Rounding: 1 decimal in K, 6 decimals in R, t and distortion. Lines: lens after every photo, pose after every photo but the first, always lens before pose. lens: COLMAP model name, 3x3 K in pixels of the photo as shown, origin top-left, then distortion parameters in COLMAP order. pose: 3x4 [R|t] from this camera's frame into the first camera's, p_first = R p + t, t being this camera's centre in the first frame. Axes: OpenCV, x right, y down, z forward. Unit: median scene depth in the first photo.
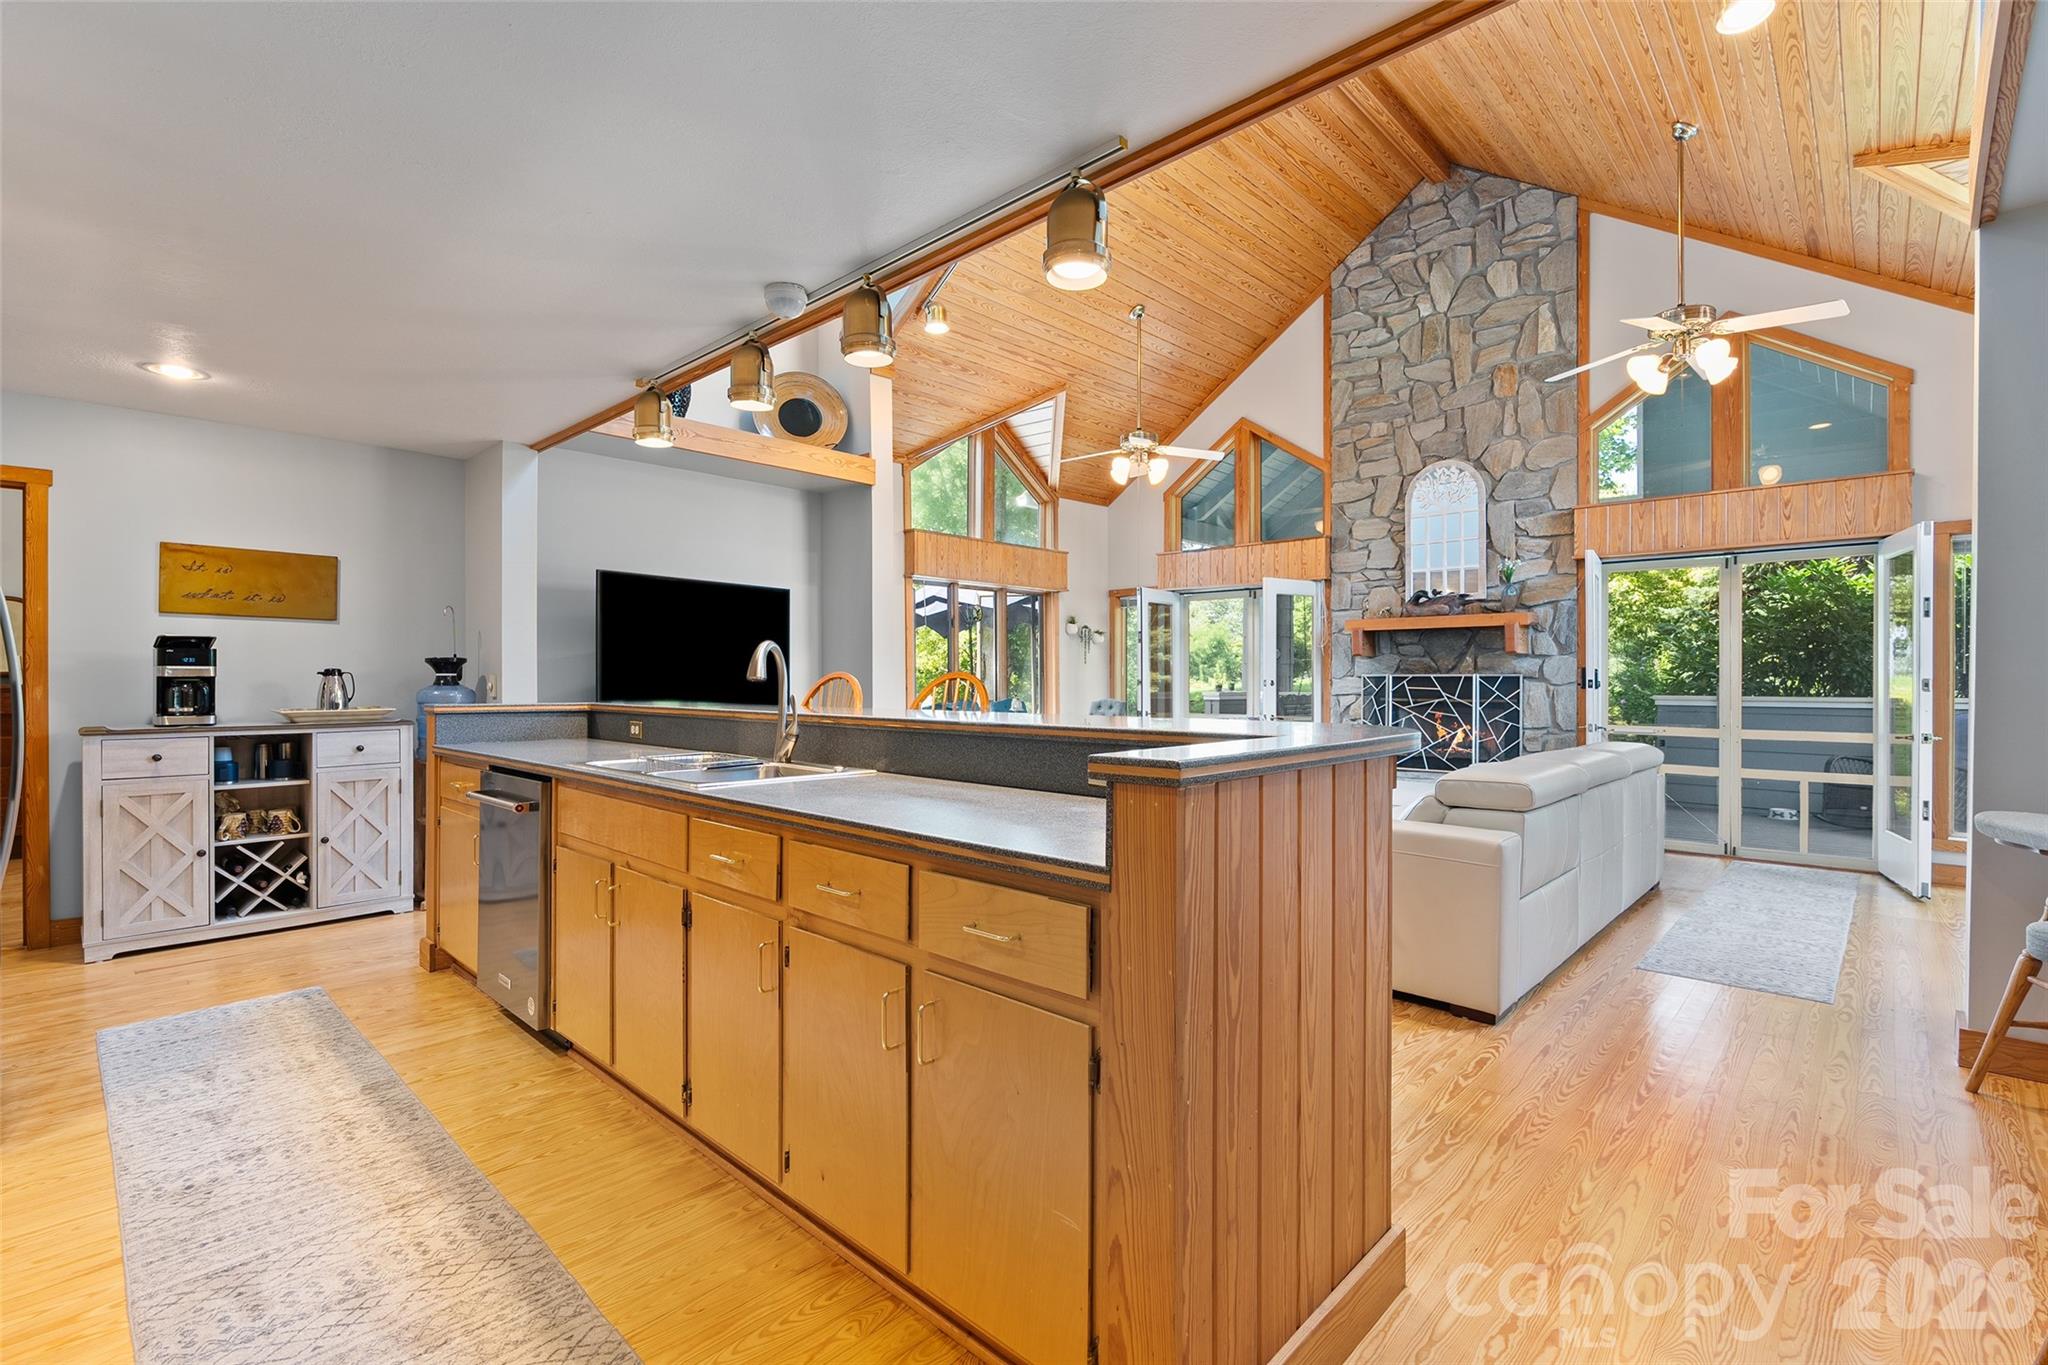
lens RADIAL K [[919.7, 0, 1019.3], [0, 919.7, 682.4], [0, 0, 1]] dist [-0.004766, 0.000423]
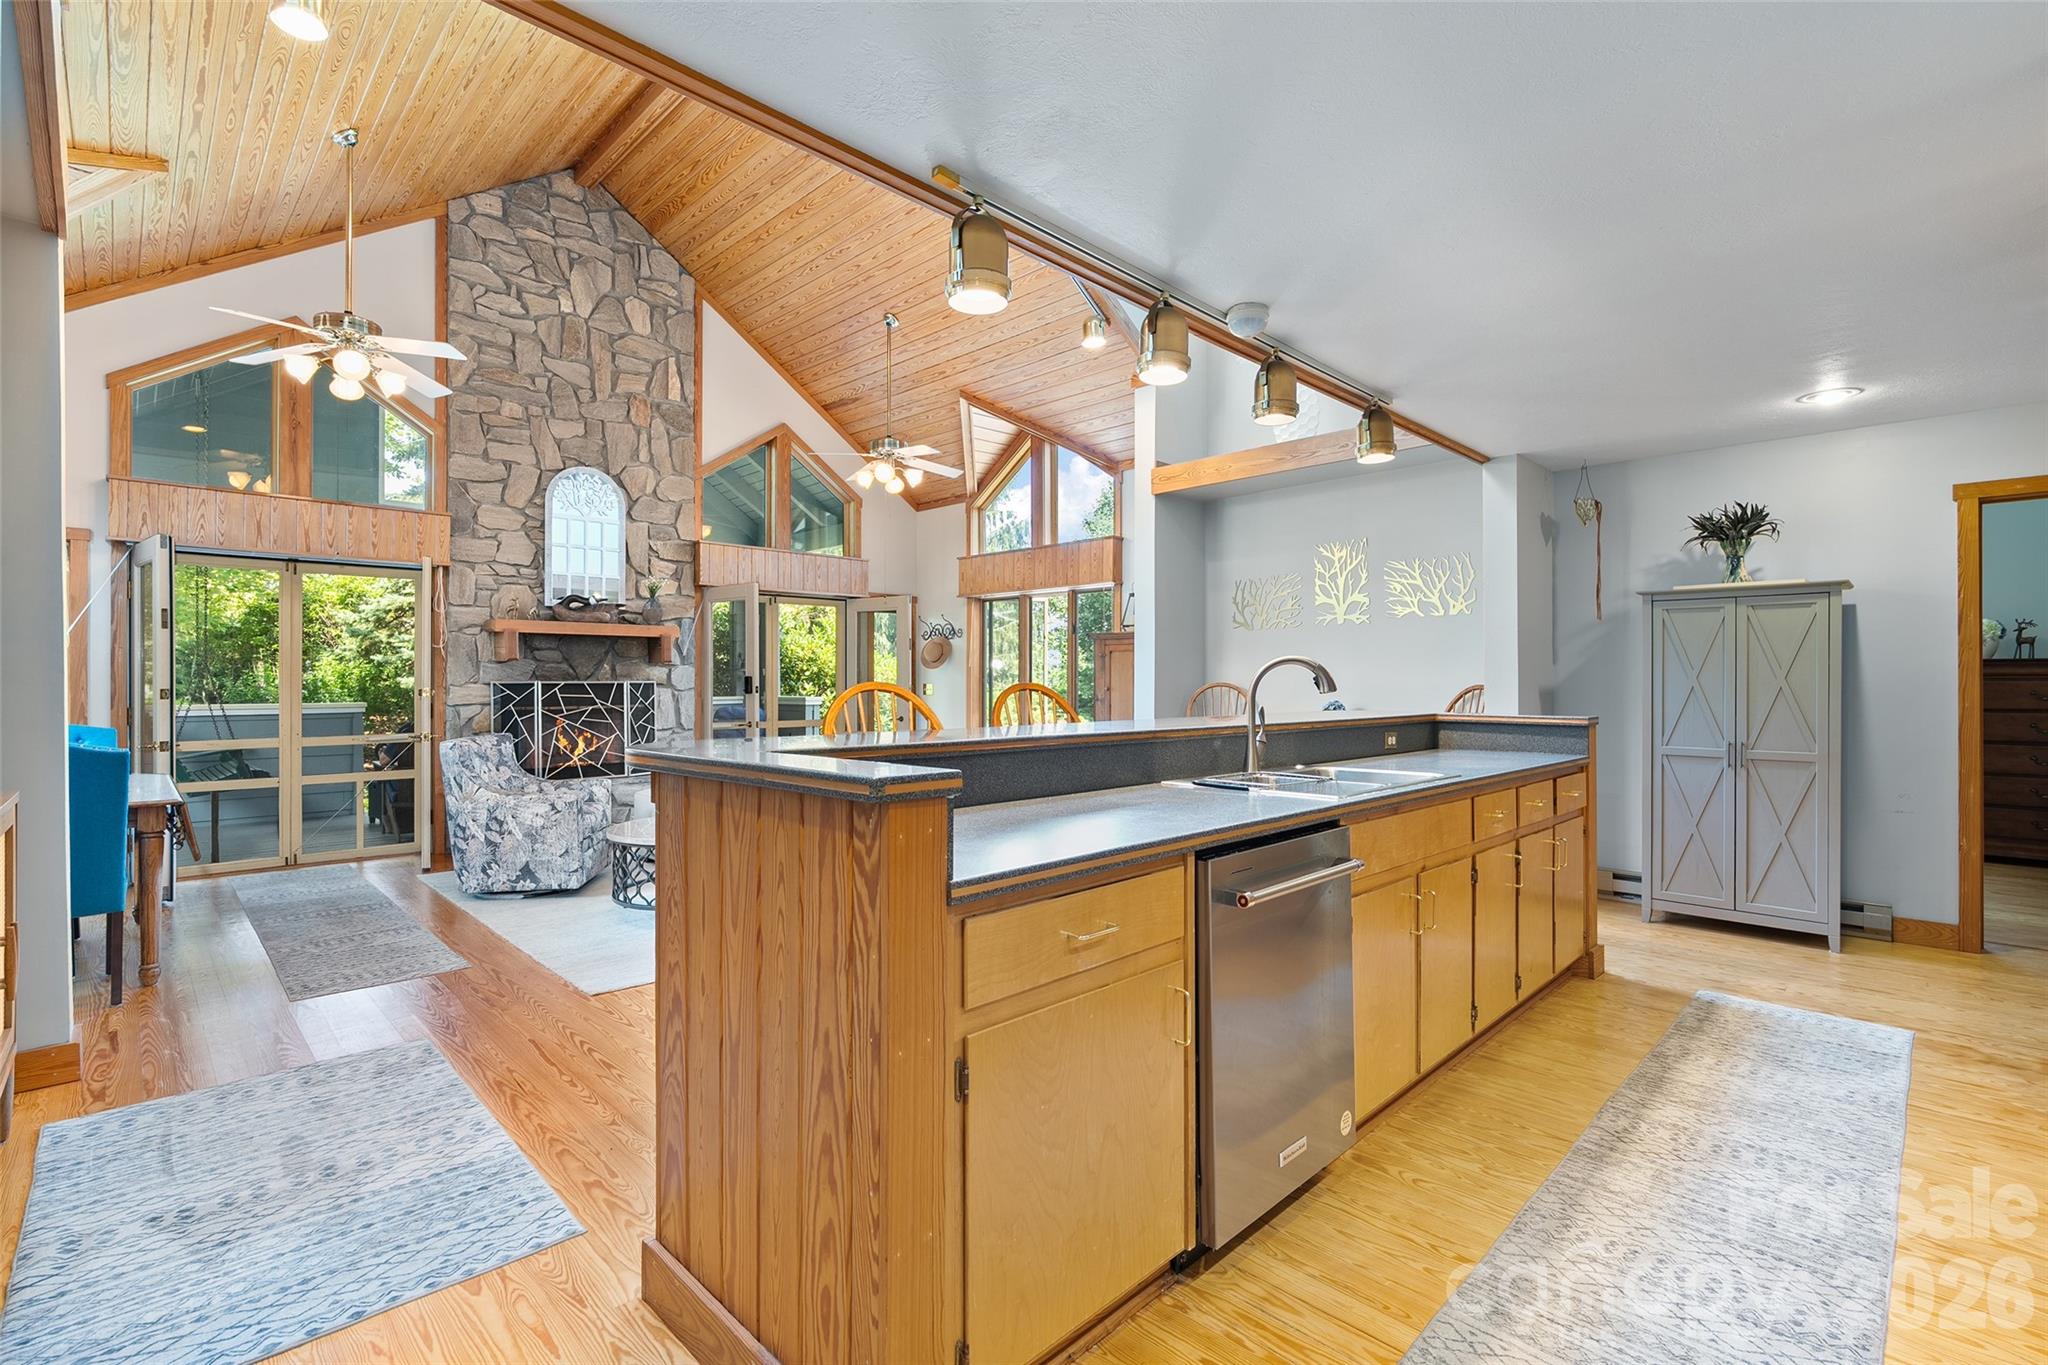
lens RADIAL K [[919.7, 0, 1029.9], [0, 919.7, 672.6], [0, 0, 1]] dist [-0.004766, 0.000423]
pose [[0.024380, 0.010183, 0.999651, -0.771388], [0.008061, 0.999914, -0.010383, -0.006231], [-0.999670, 0.008311, 0.024296, 0.737062]]
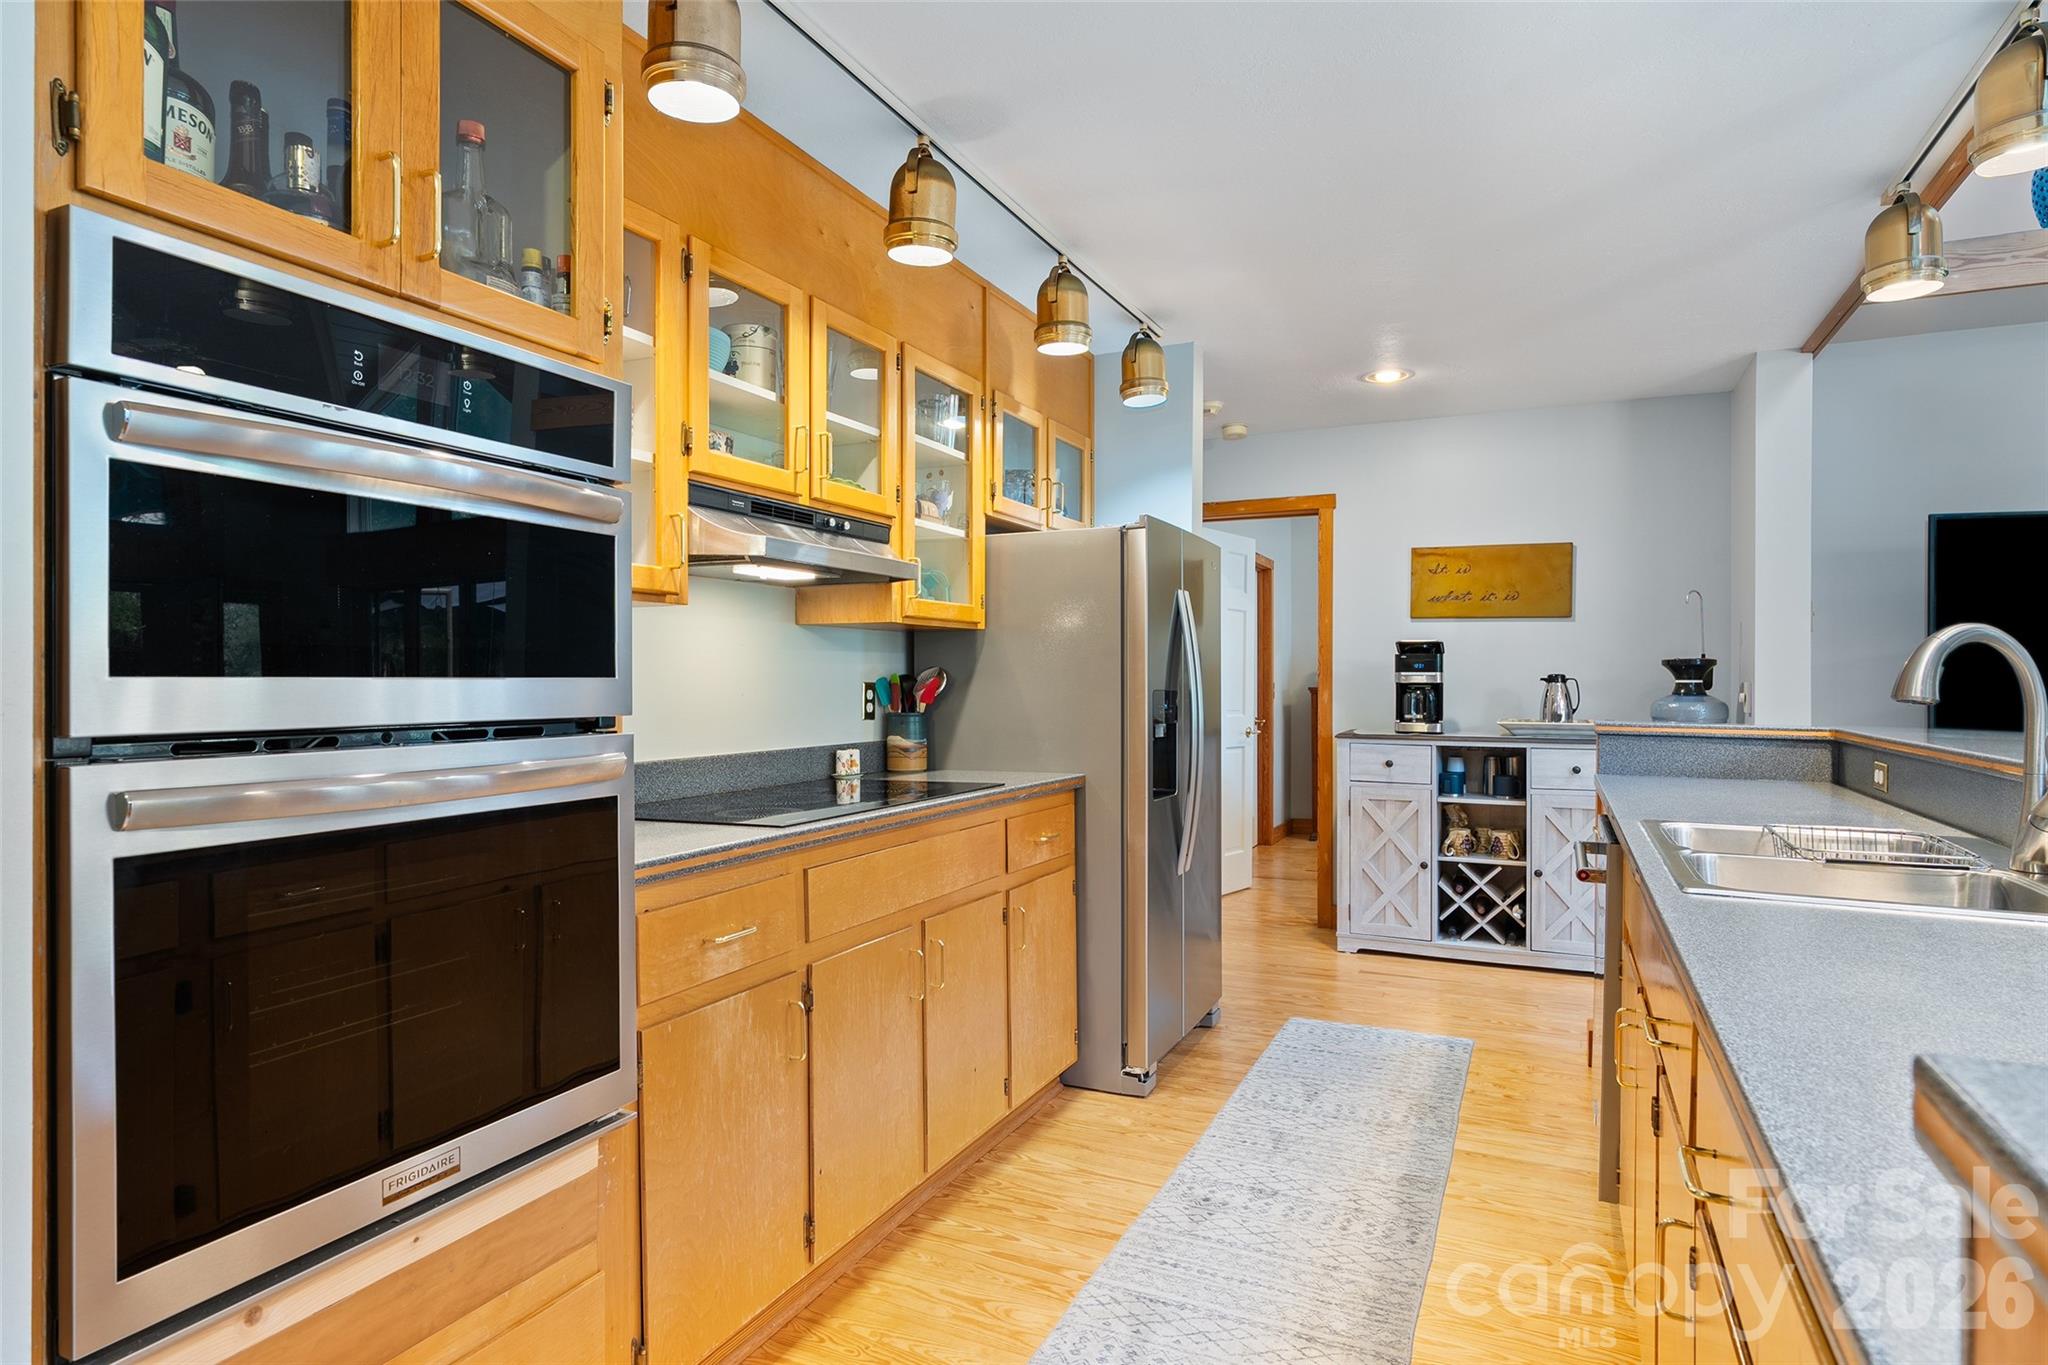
lens RADIAL K [[1120.4, 0, 1018.8], [0, 1120.4, 679.1], [0, 0, 1]] dist [-0.001128, 0.000564]
pose [[0.307216, 0.004106, -0.951631, 0.087599], [-0.008268, 0.999964, 0.001645, -0.007605], [0.951604, 0.007363, 0.307239, 0.195465]]
